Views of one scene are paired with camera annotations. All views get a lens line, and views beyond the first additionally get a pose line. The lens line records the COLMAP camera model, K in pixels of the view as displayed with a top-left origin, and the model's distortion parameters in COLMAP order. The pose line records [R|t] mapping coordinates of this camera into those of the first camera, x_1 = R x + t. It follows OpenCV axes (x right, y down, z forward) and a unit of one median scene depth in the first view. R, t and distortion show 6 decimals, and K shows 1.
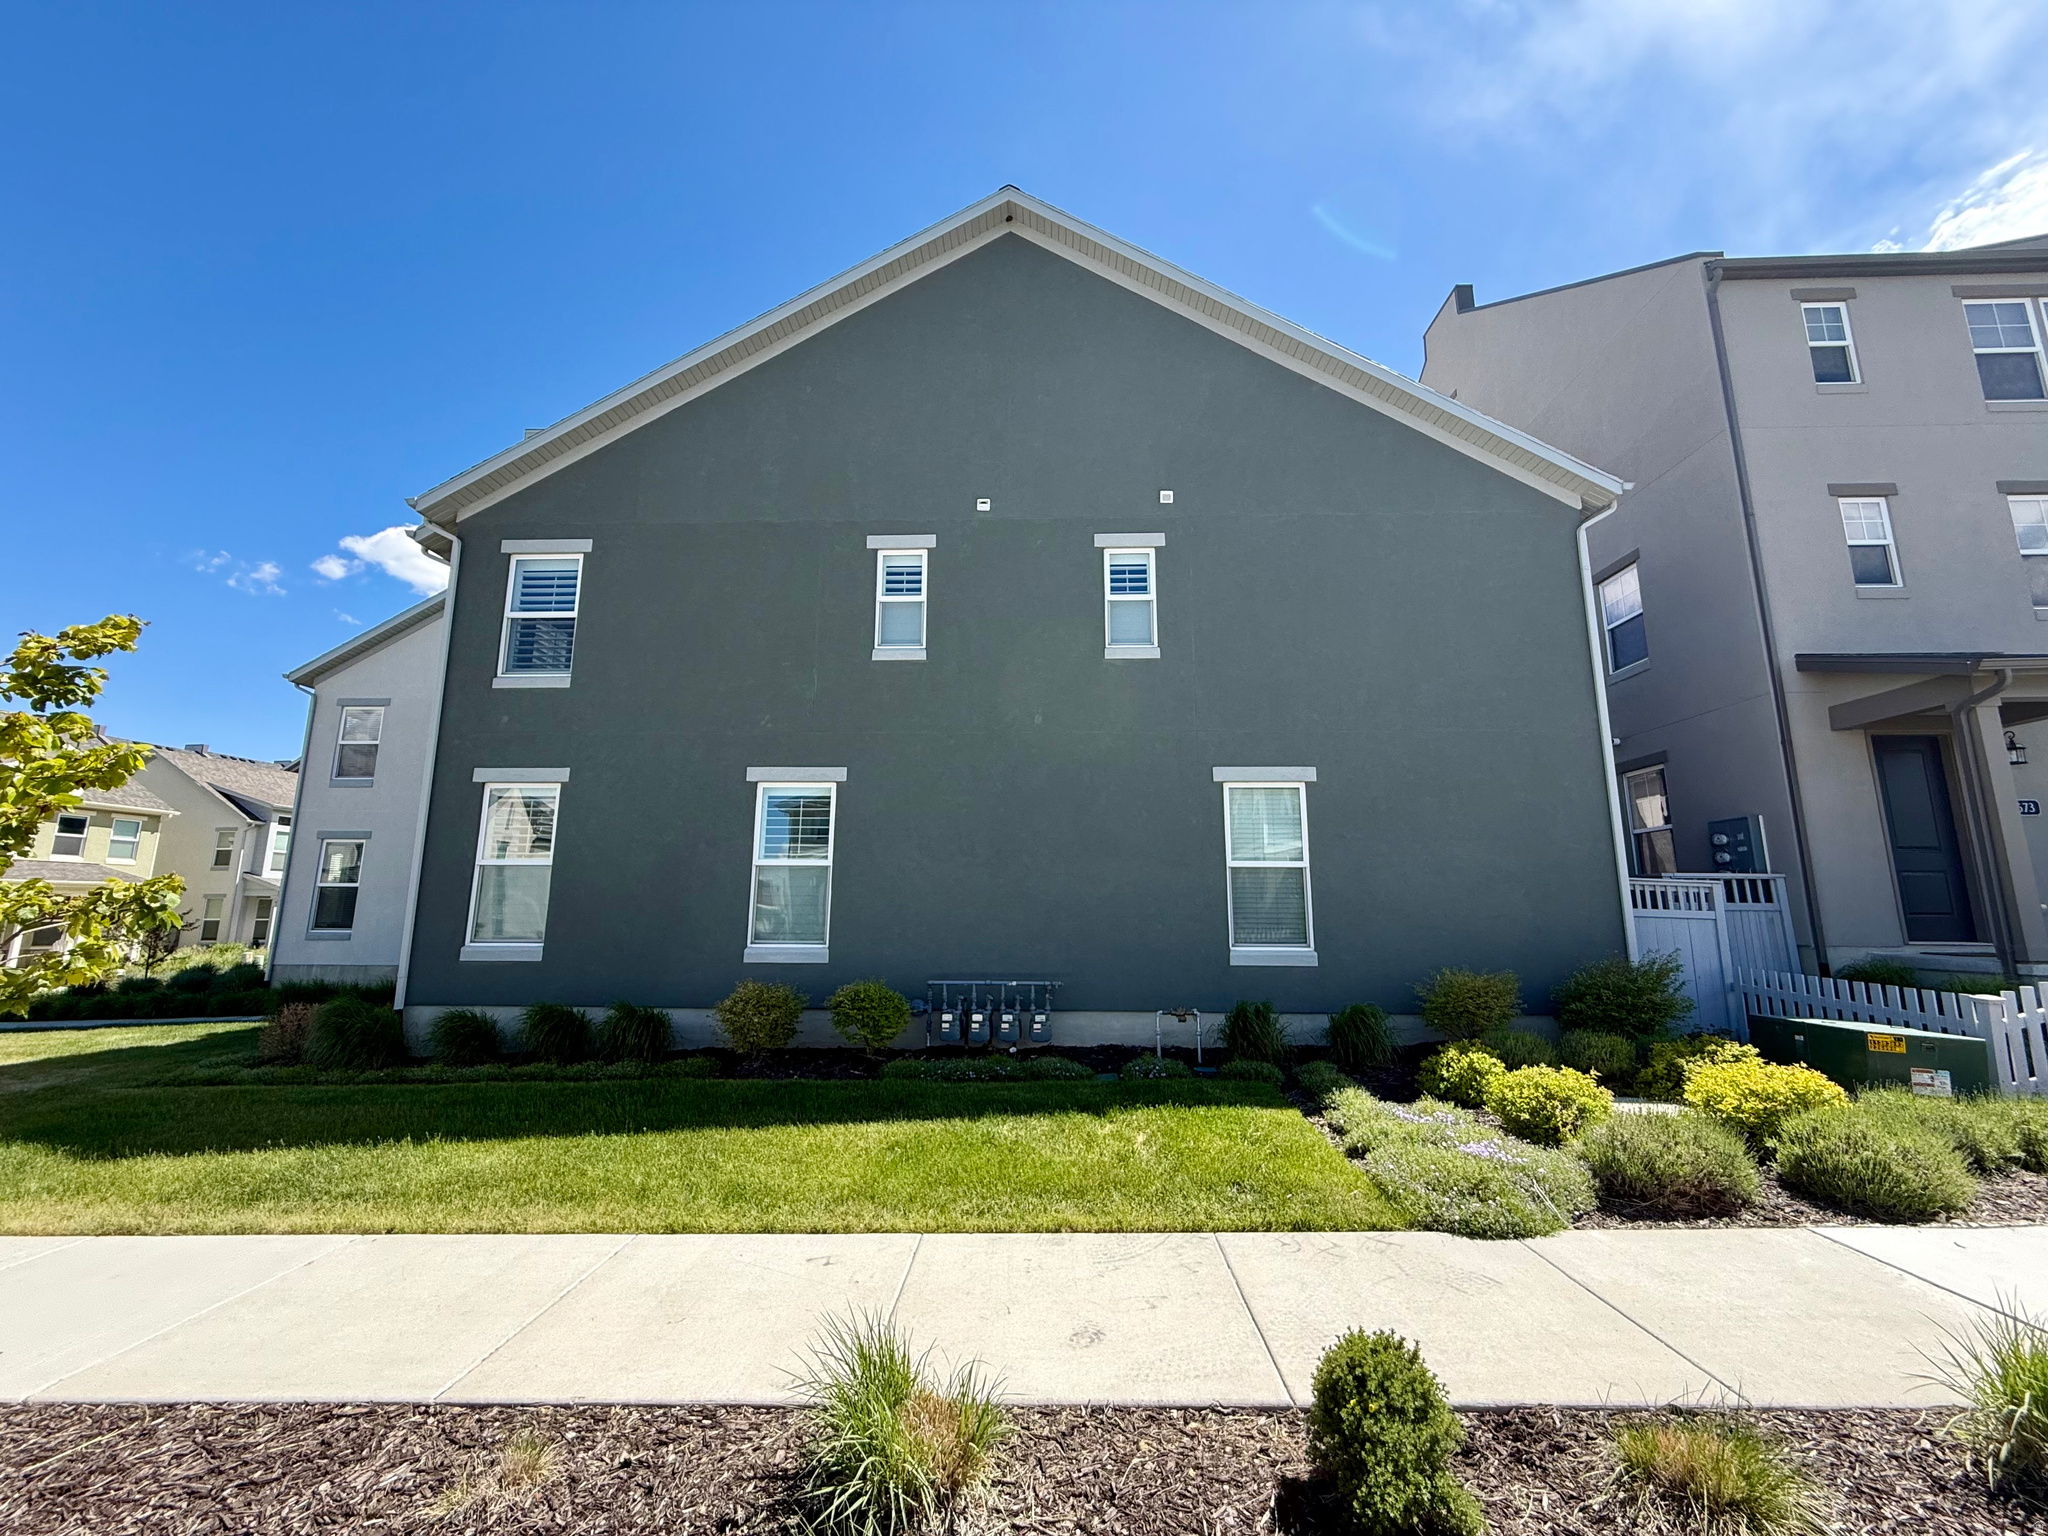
lens RADIAL K [[820.1, 0, 1024.0], [0, 820.1, 768.0], [0, 0, 1]] dist [0.001112, 0.000082]
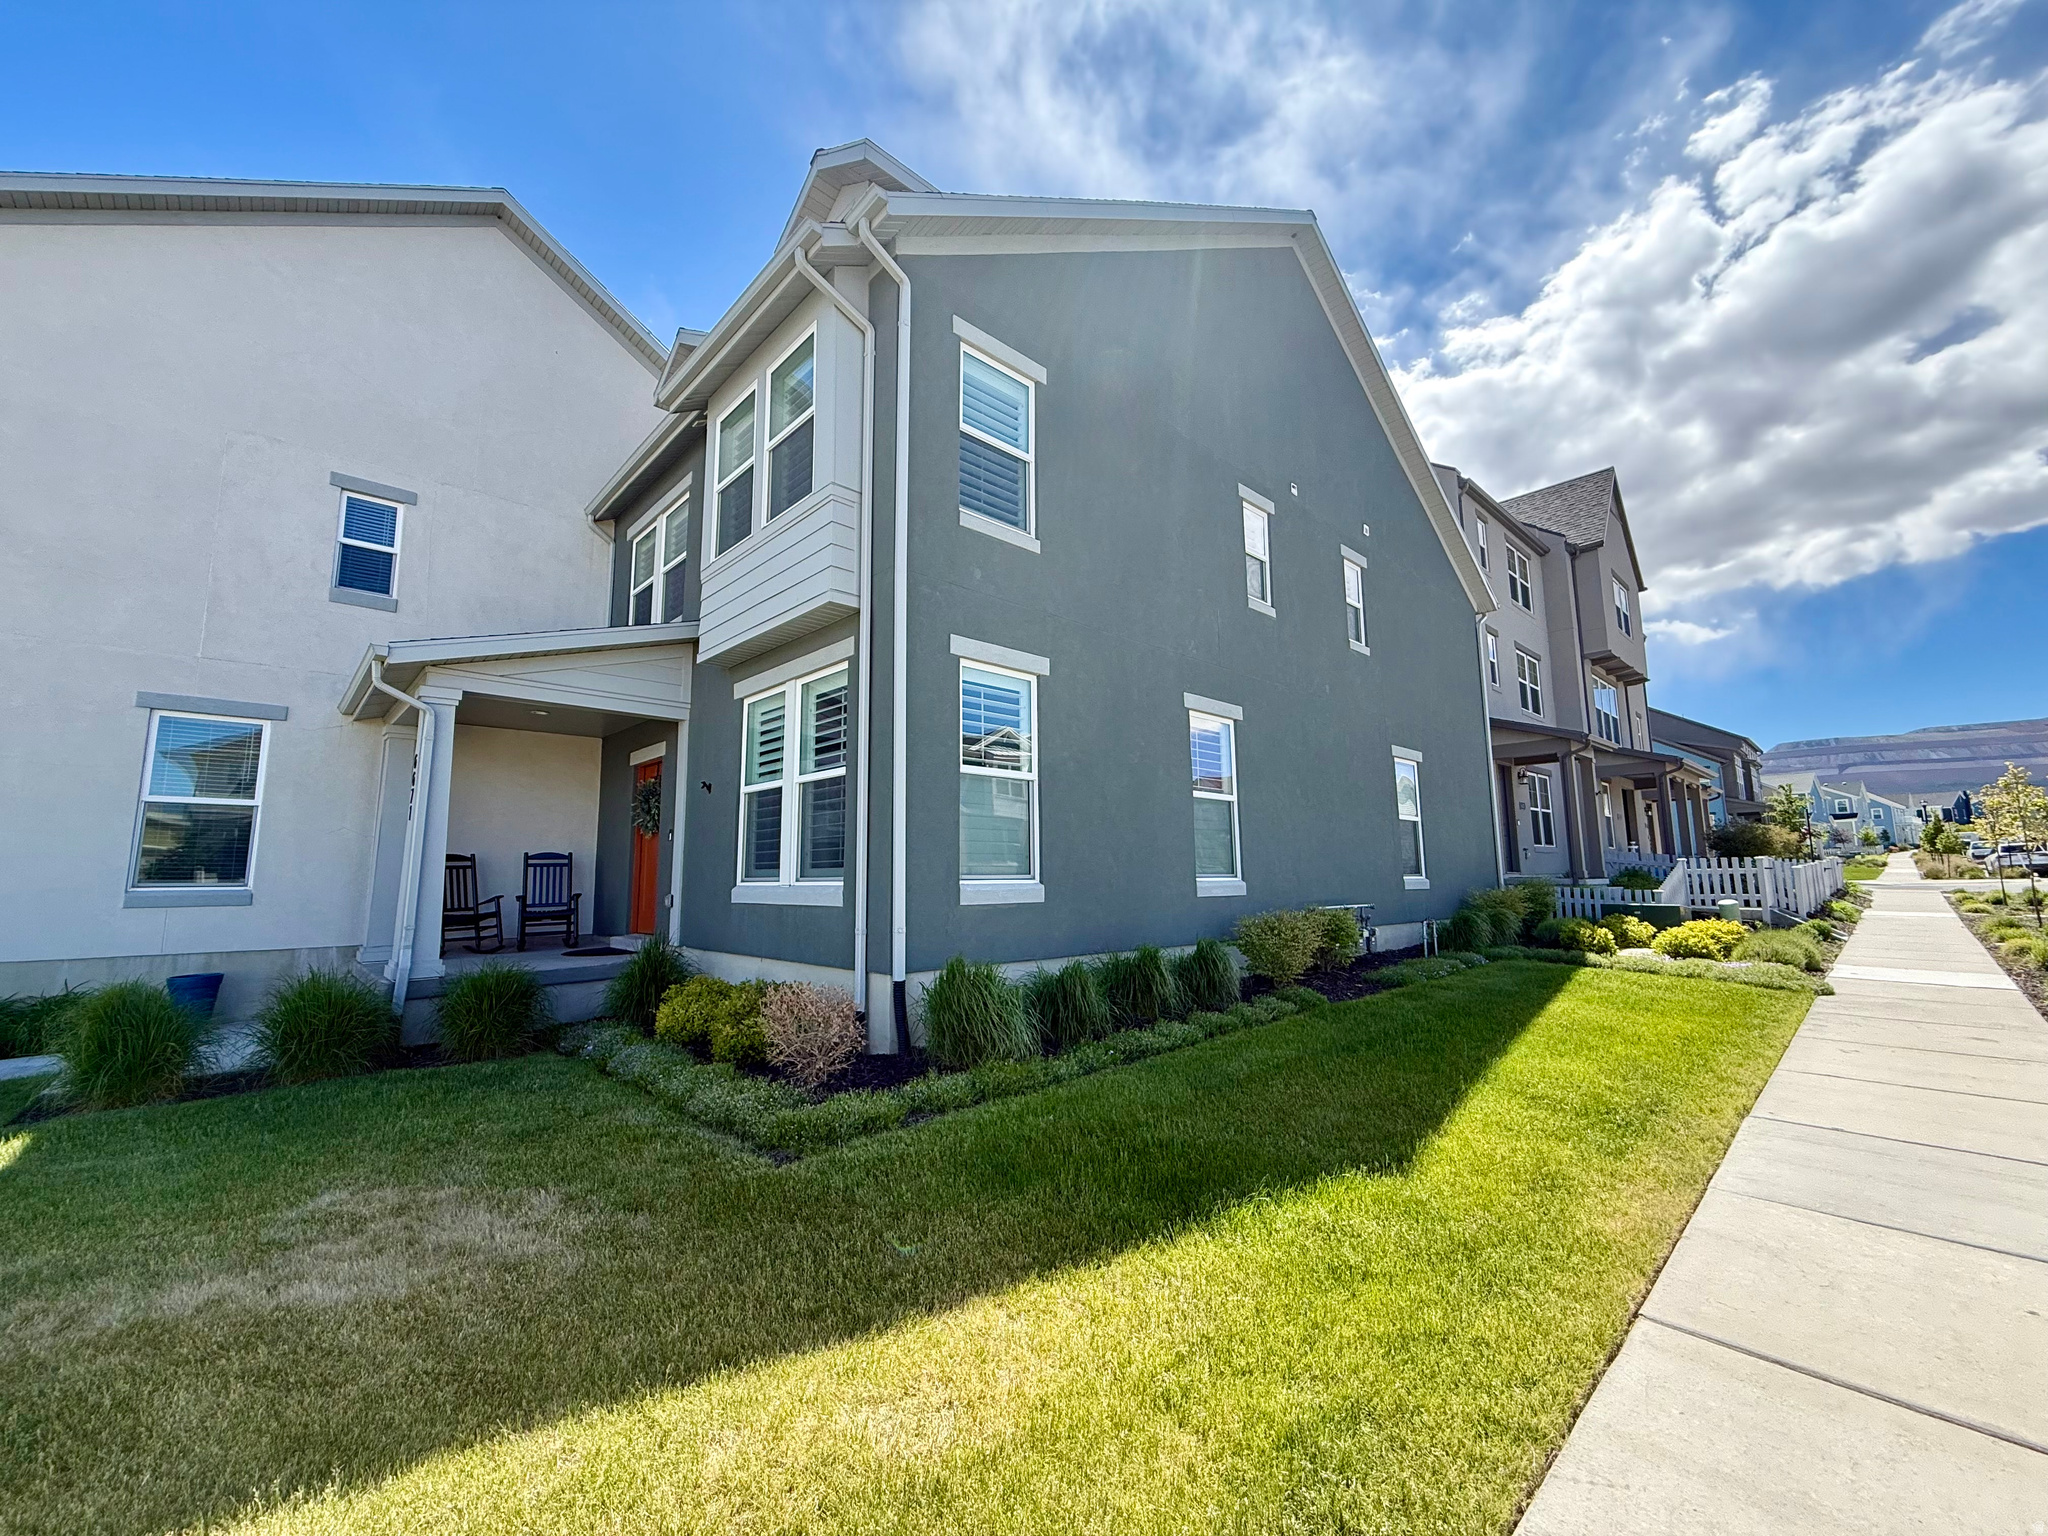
lens RADIAL K [[820.1, 0, 1024.0], [0, 820.1, 768.0], [0, 0, 1]] dist [0.001112, 0.000082]
pose [[0.691847, 0.079347, 0.717671, -1.125872], [-0.118097, 0.992994, 0.004060, 0.103690], [-0.712321, -0.087563, 0.696370, 0.458068]]
